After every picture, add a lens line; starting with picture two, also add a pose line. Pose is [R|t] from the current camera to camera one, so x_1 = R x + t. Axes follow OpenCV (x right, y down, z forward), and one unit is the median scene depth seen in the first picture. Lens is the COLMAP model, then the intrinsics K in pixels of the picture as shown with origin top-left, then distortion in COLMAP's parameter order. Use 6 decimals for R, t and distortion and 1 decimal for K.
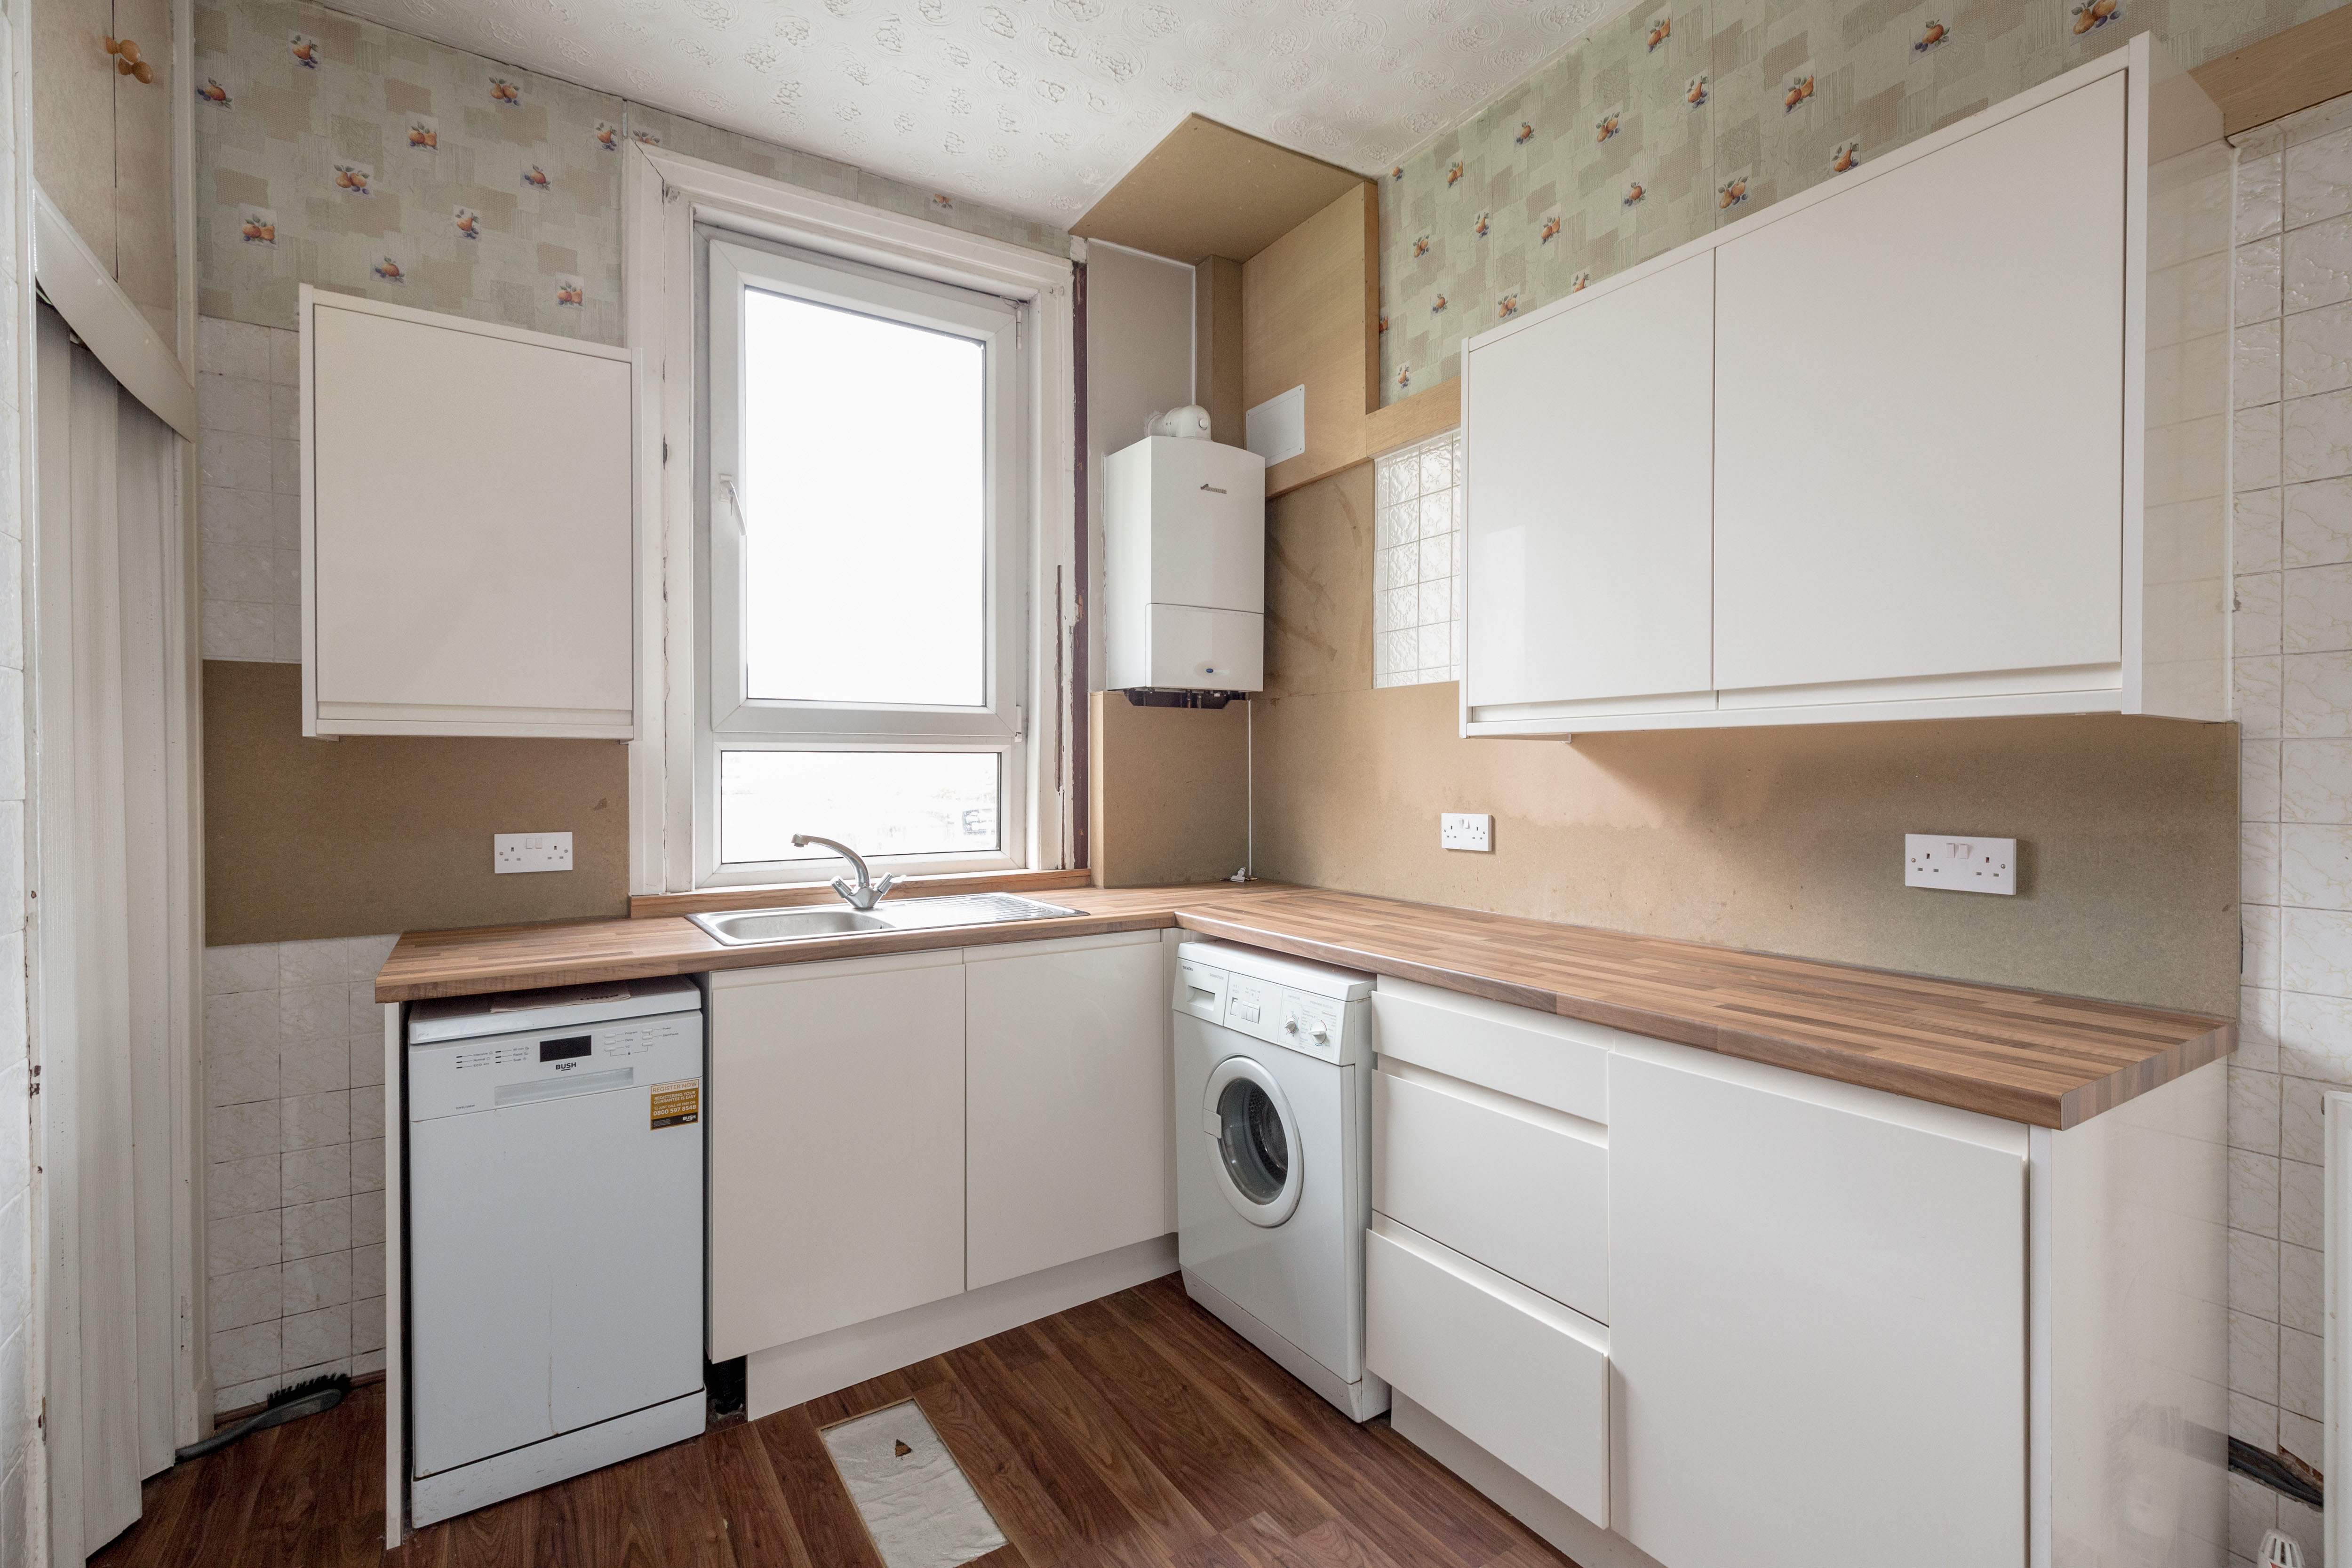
lens RADIAL K [[1056.9, 0, 1178.7], [0, 1056.9, 779.5], [0, 0, 1]] dist [0.002647, -0.000320]
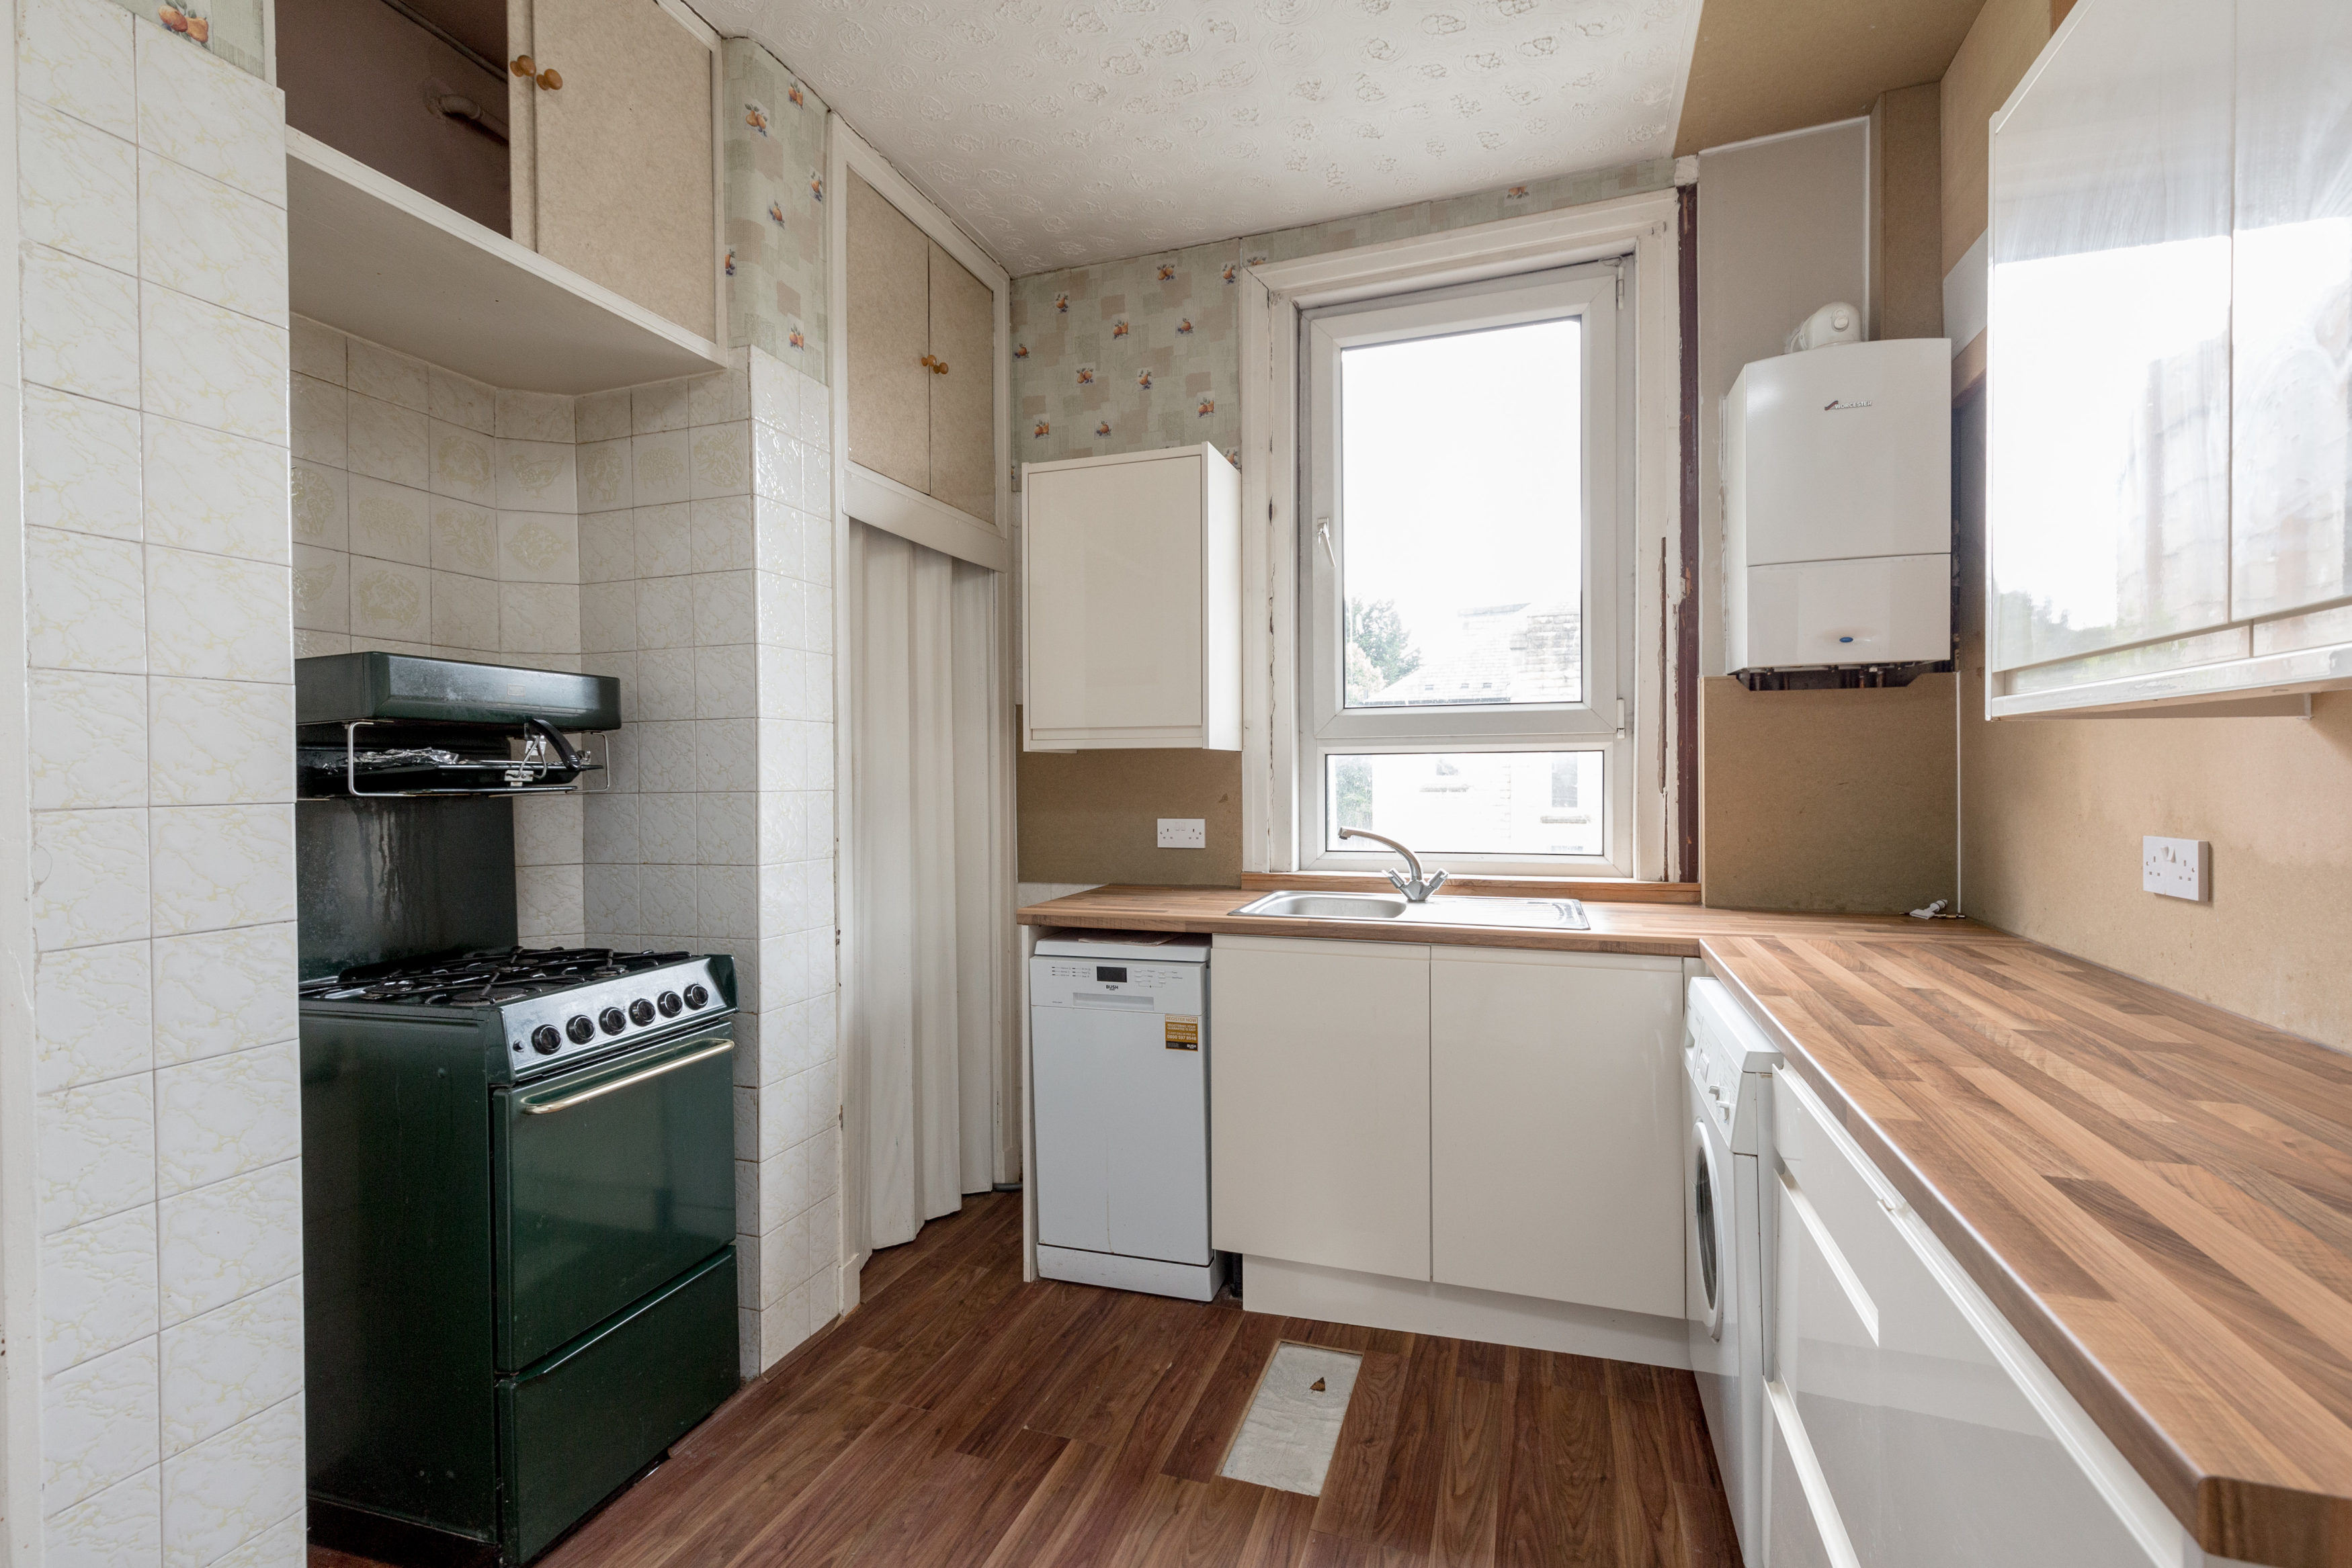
lens RADIAL K [[1056.8, 0, 1174.0], [0, 1056.8, 782.4], [0, 0, 1]] dist [0.002647, -0.000320]
pose [[0.612928, 0.004489, -0.790126, 0.432625], [-0.001461, 0.999989, 0.004548, -0.001988], [0.790137, -0.001633, 0.612927, 0.171697]]
